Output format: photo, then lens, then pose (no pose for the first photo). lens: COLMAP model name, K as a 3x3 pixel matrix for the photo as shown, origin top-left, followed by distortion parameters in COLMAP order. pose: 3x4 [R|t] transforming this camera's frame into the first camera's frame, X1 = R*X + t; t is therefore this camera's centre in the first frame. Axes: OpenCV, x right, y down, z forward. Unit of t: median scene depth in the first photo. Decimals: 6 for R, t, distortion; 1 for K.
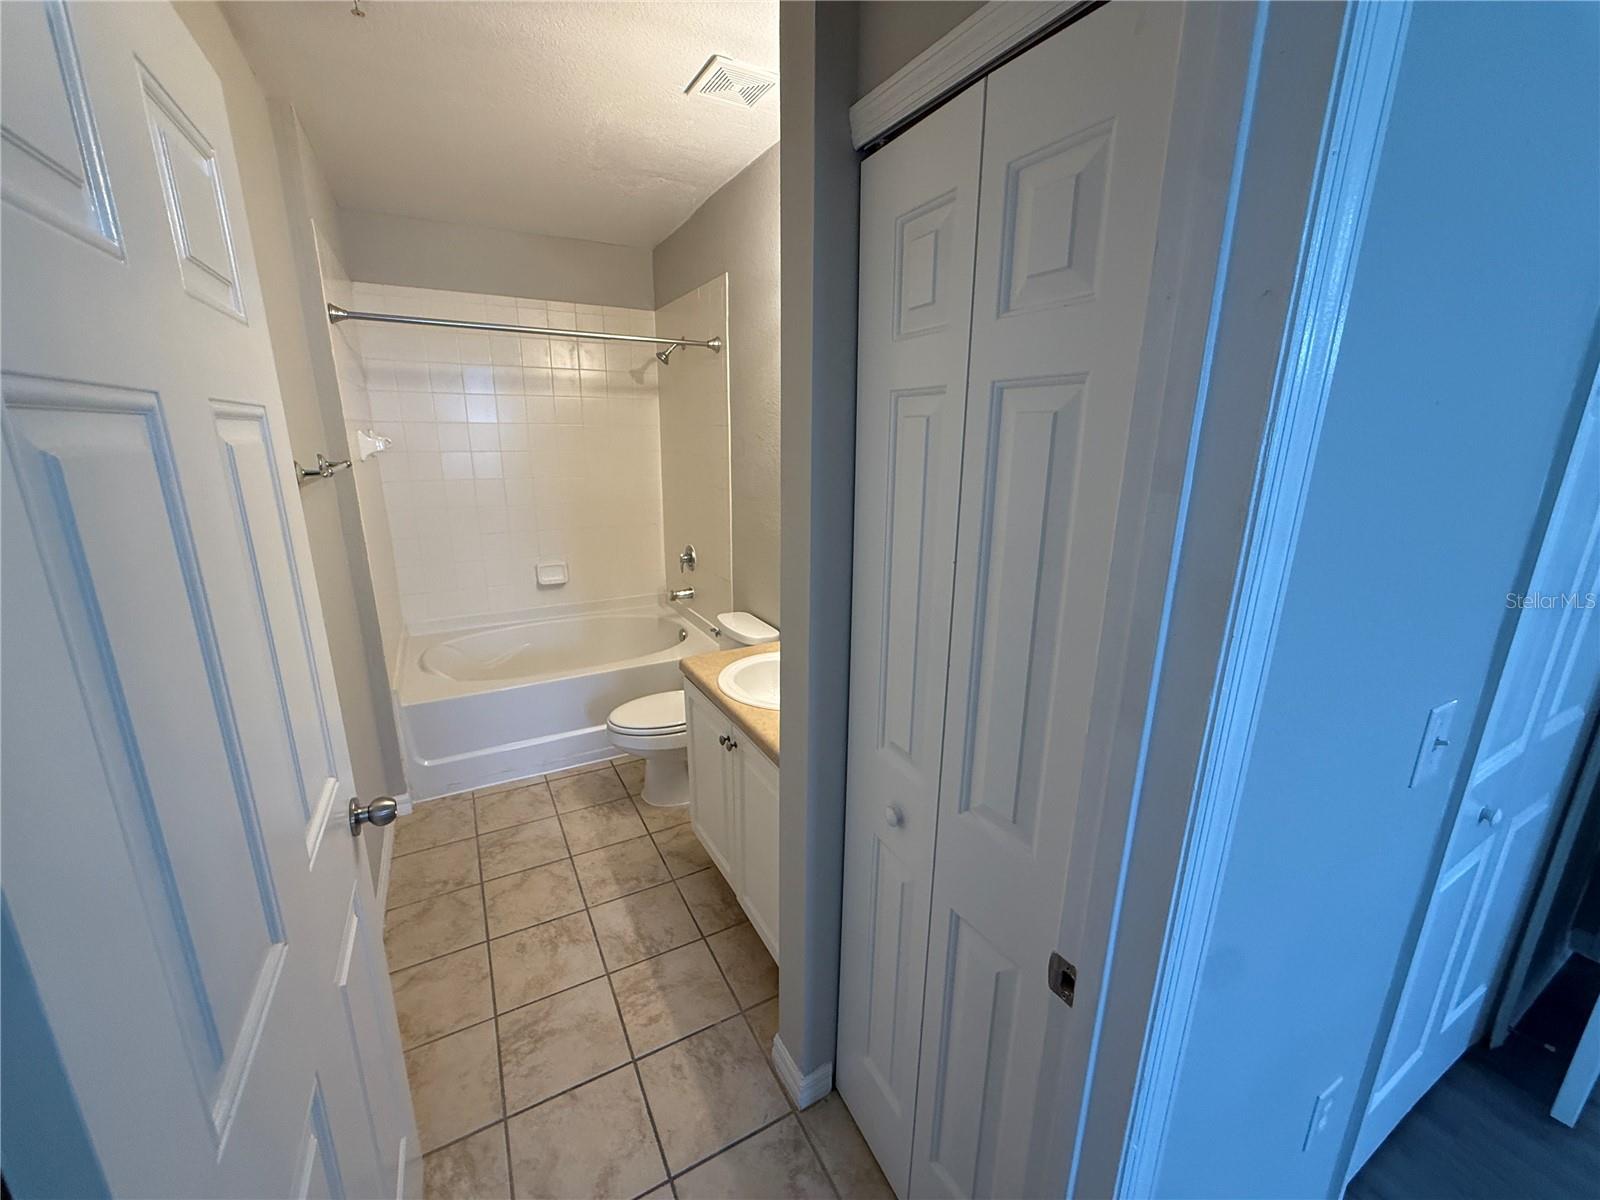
lens RADIAL K [[630.3, 0, 800.0], [0, 630.3, 600.0], [0, 0, 1]] dist [-0.000279, -0.000020]
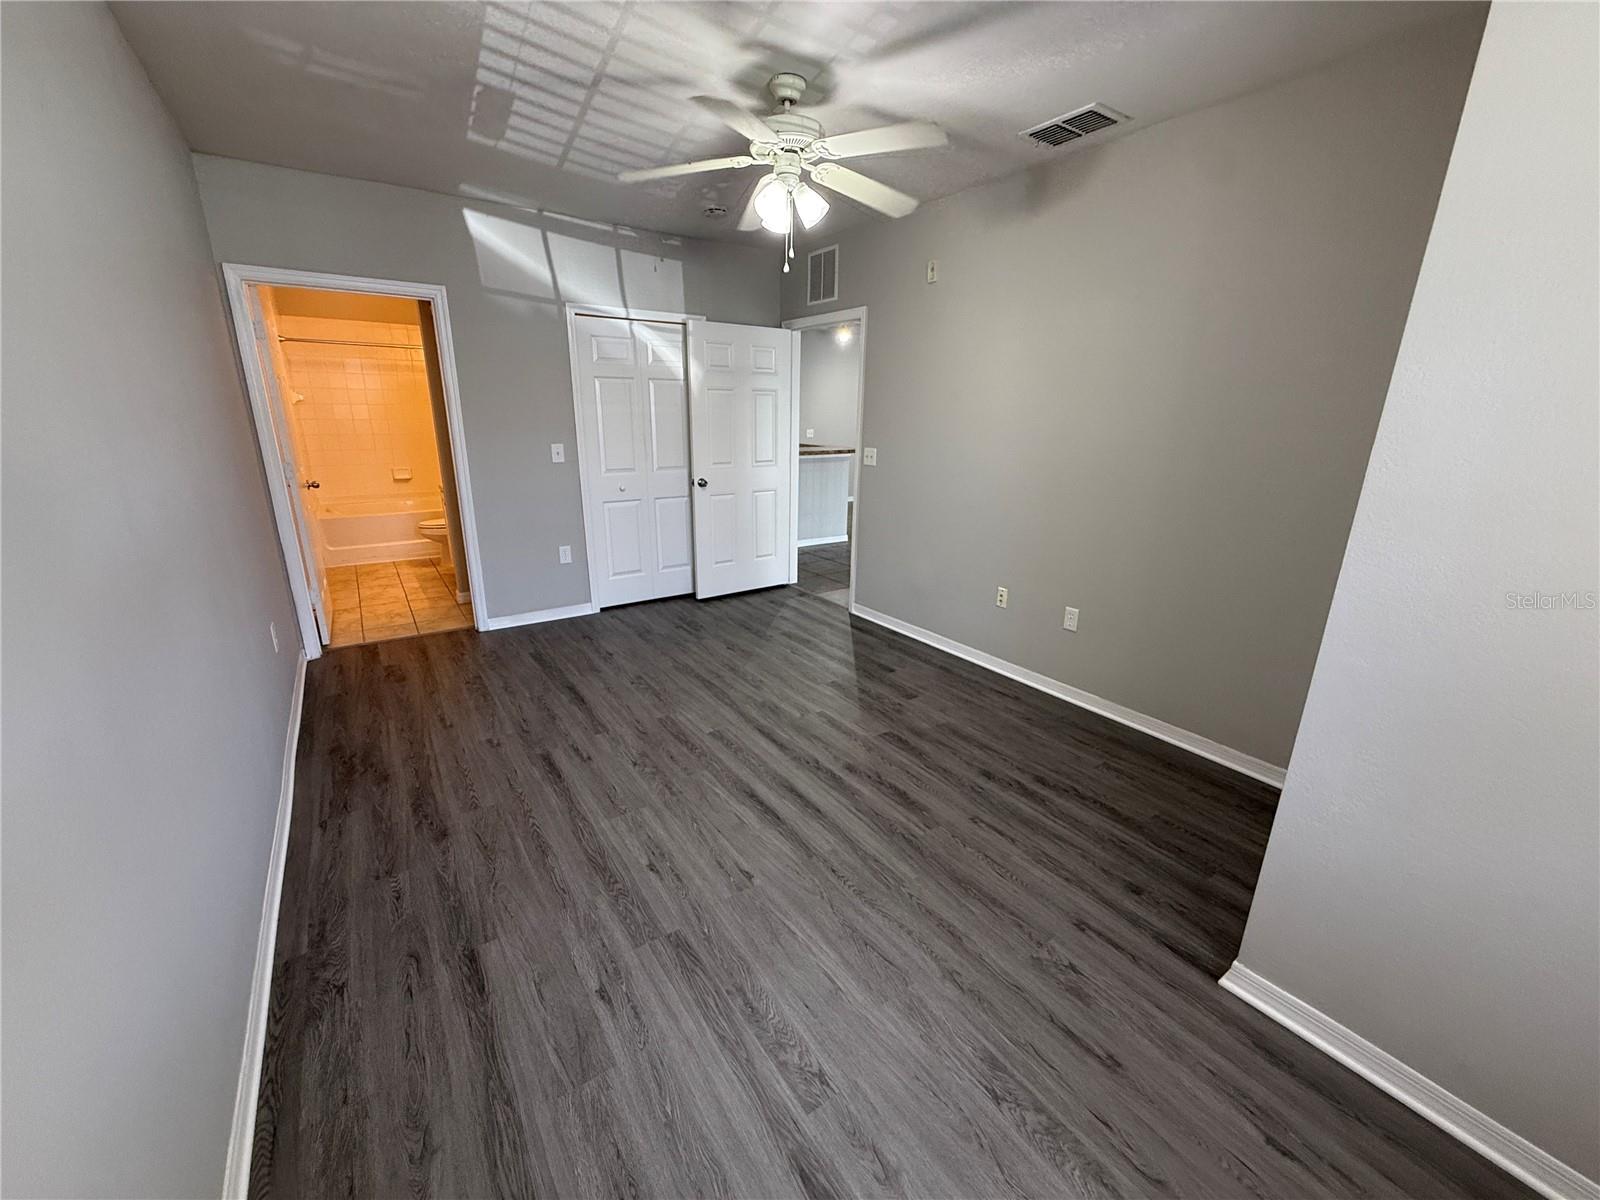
lens RADIAL K [[630.3, 0, 800.0], [0, 630.3, 600.0], [0, 0, 1]] dist [-0.000279, -0.000020]
pose [[0.994496, -0.020822, 0.102683, 0.706661], [0.017317, 0.999240, 0.034912, 0.358348], [-0.103332, -0.032942, 0.994101, -1.197261]]
